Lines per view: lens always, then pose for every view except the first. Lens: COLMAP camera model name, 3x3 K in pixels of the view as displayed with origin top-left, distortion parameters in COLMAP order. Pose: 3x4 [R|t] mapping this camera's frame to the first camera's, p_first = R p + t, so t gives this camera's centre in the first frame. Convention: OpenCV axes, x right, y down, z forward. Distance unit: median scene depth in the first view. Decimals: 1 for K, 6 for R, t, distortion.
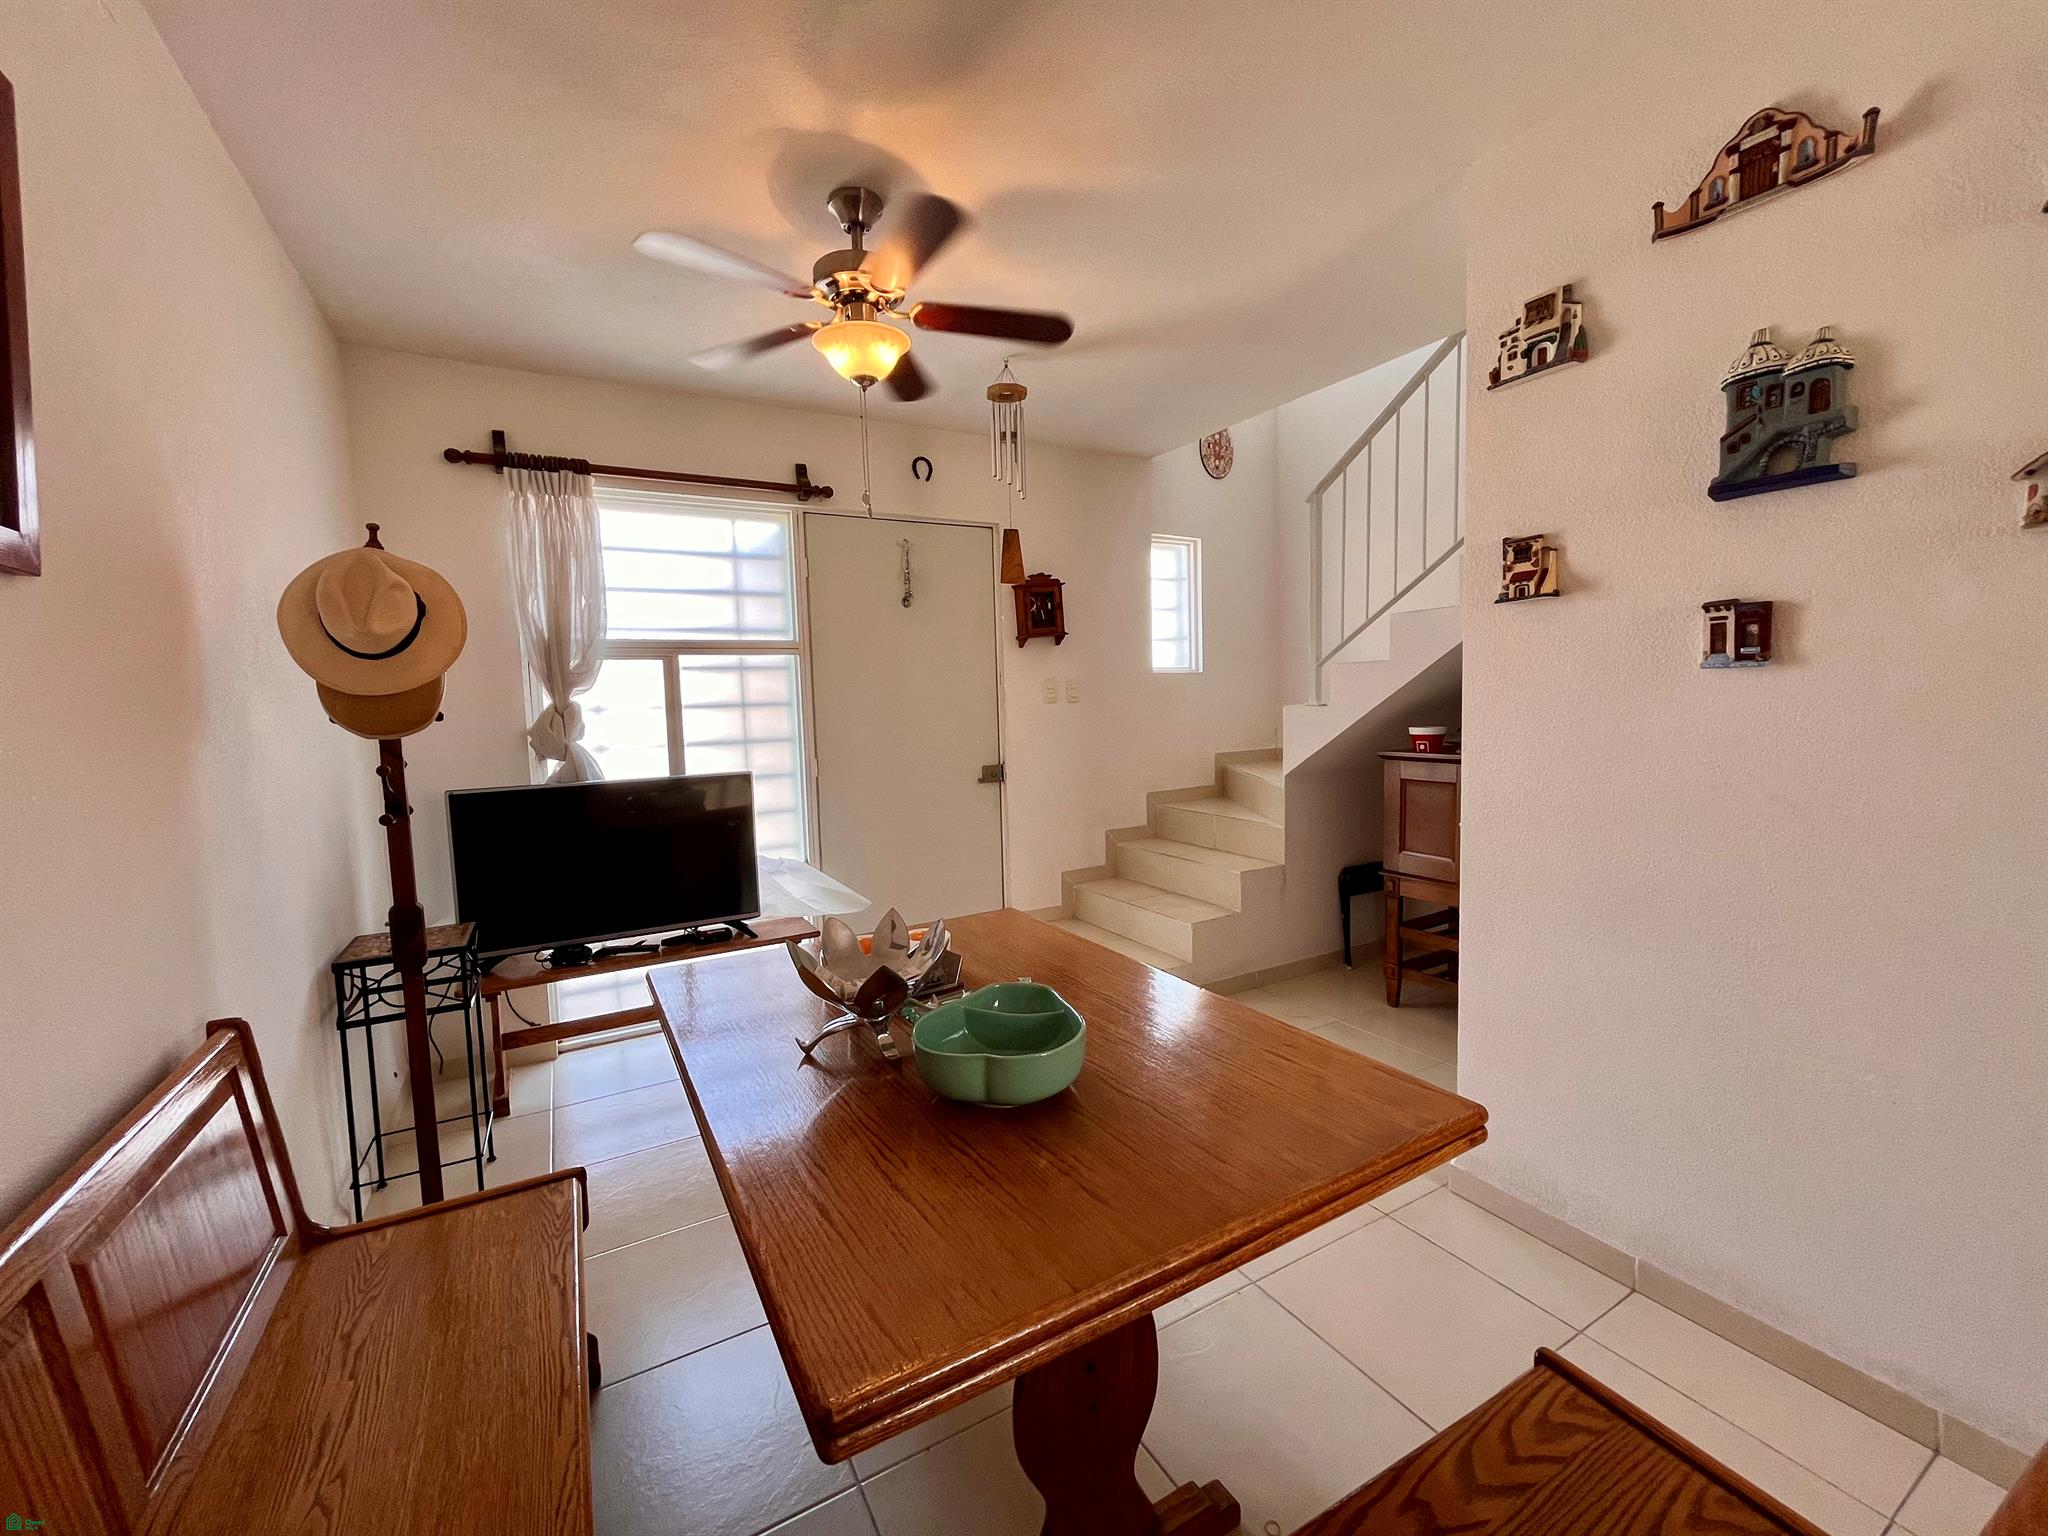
lens RADIAL K [[834.2, 0, 1031.8], [0, 834.2, 764.9], [0, 0, 1]] dist [-0.002128, -0.000608]
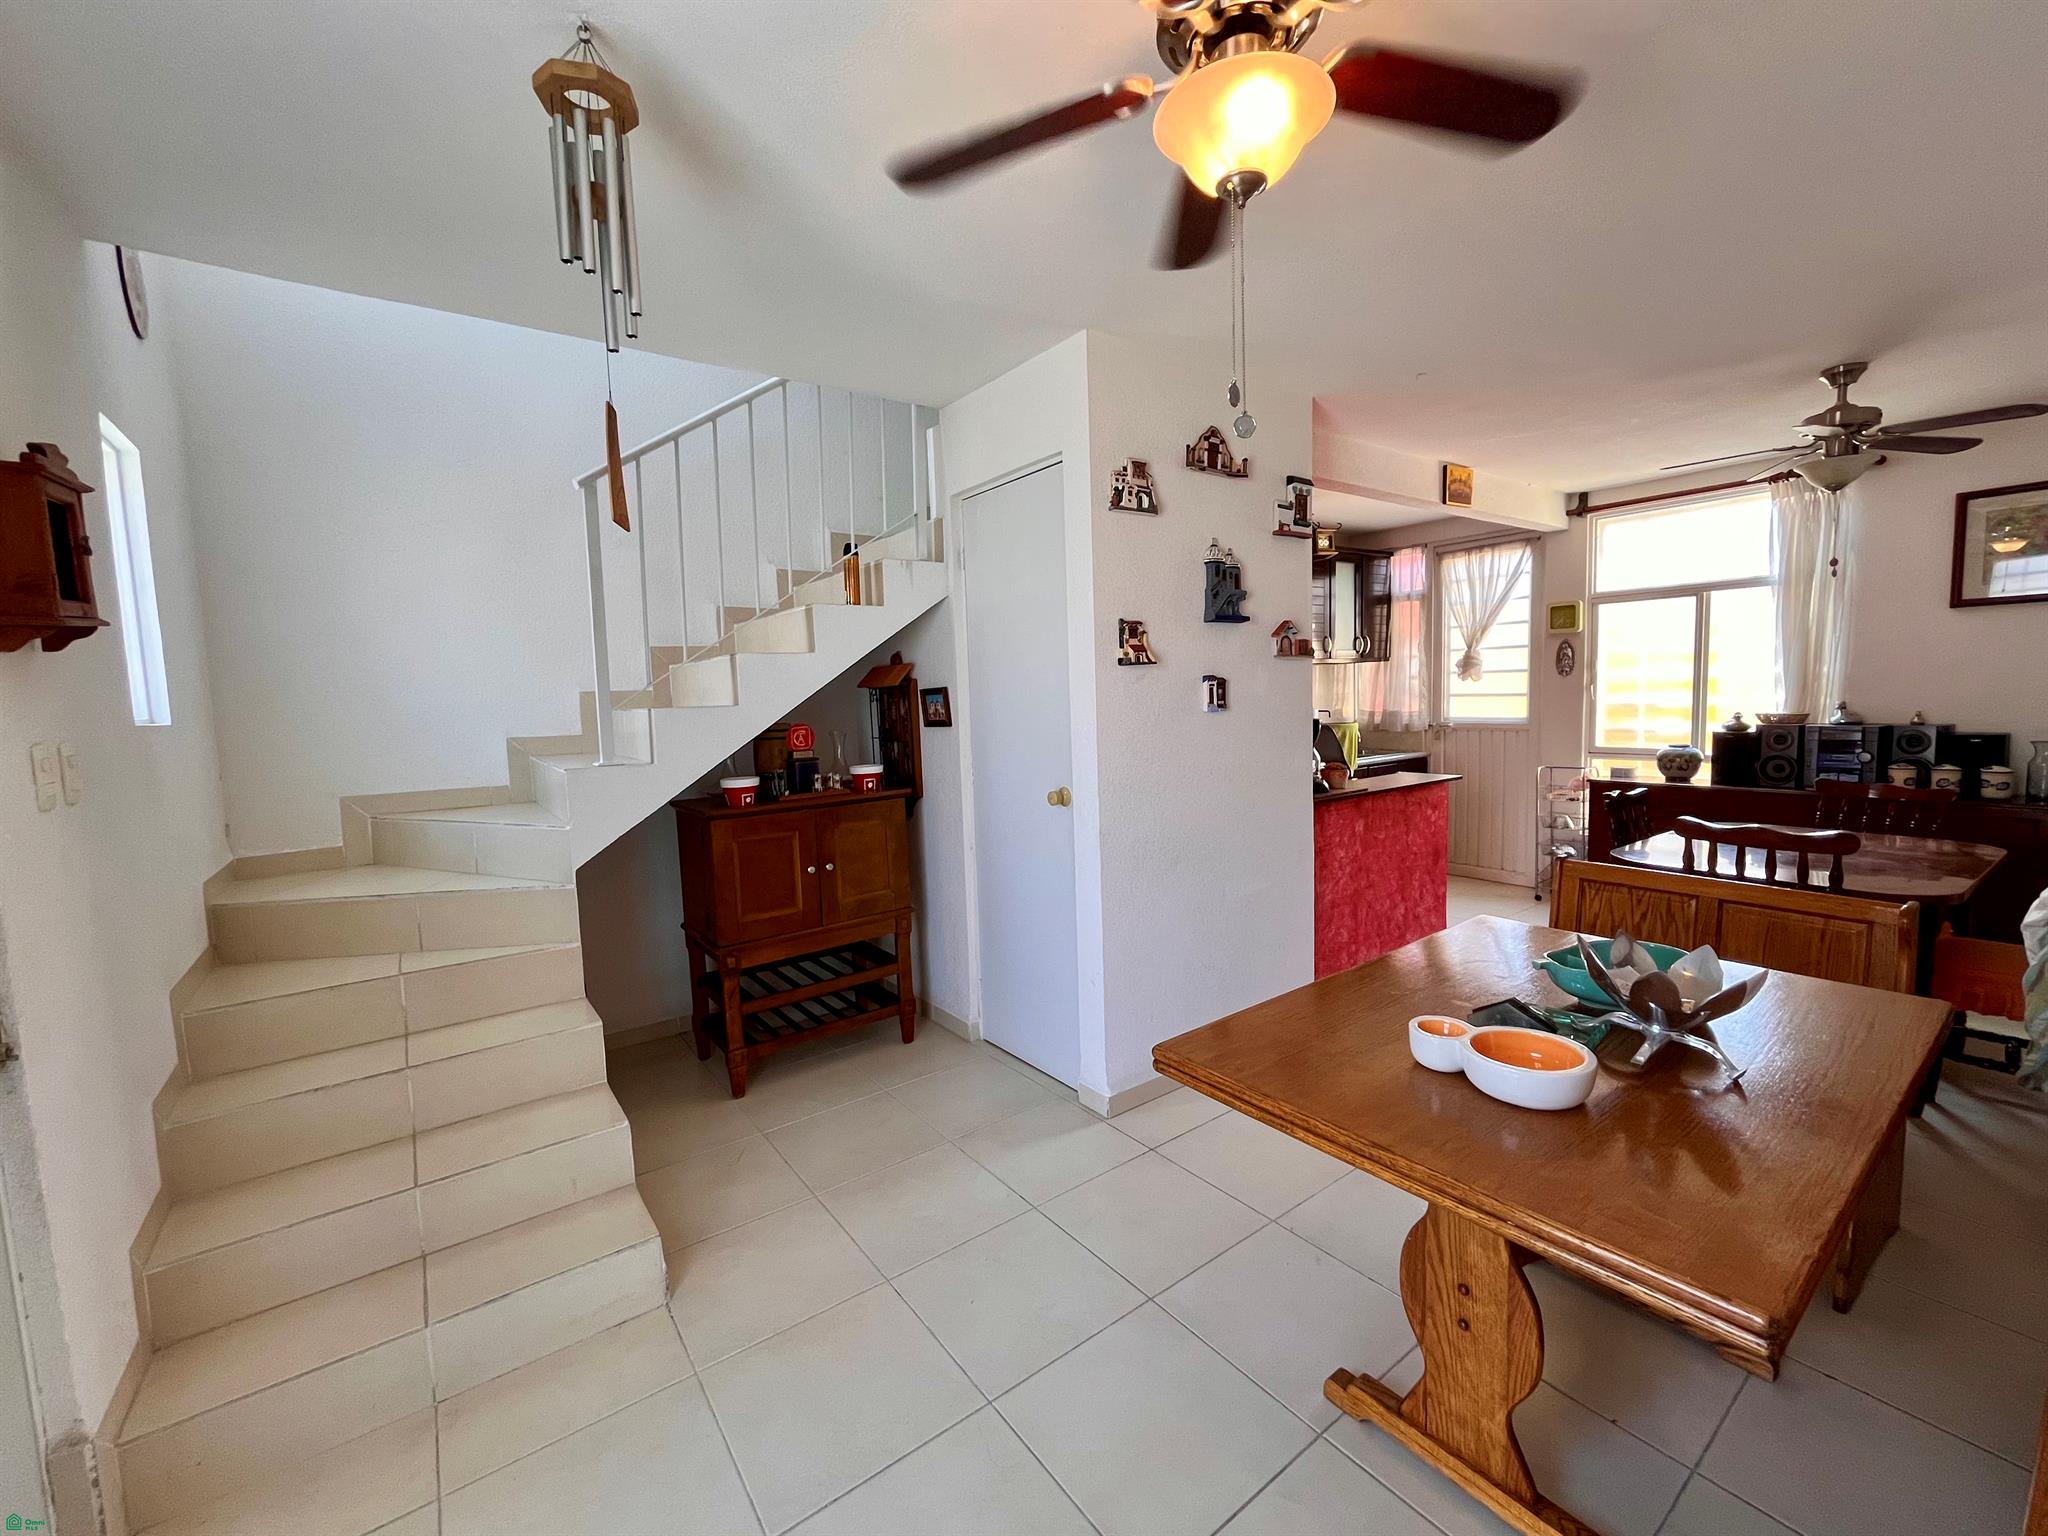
lens RADIAL K [[834.2, 0, 1017.3], [0, 834.2, 765.4], [0, 0, 1]] dist [-0.002128, -0.000608]
pose [[-0.113225, -0.061074, 0.991691, -0.987407], [0.118381, 0.990170, 0.074496, -0.188017], [-0.986492, 0.125833, -0.104882, 1.642745]]
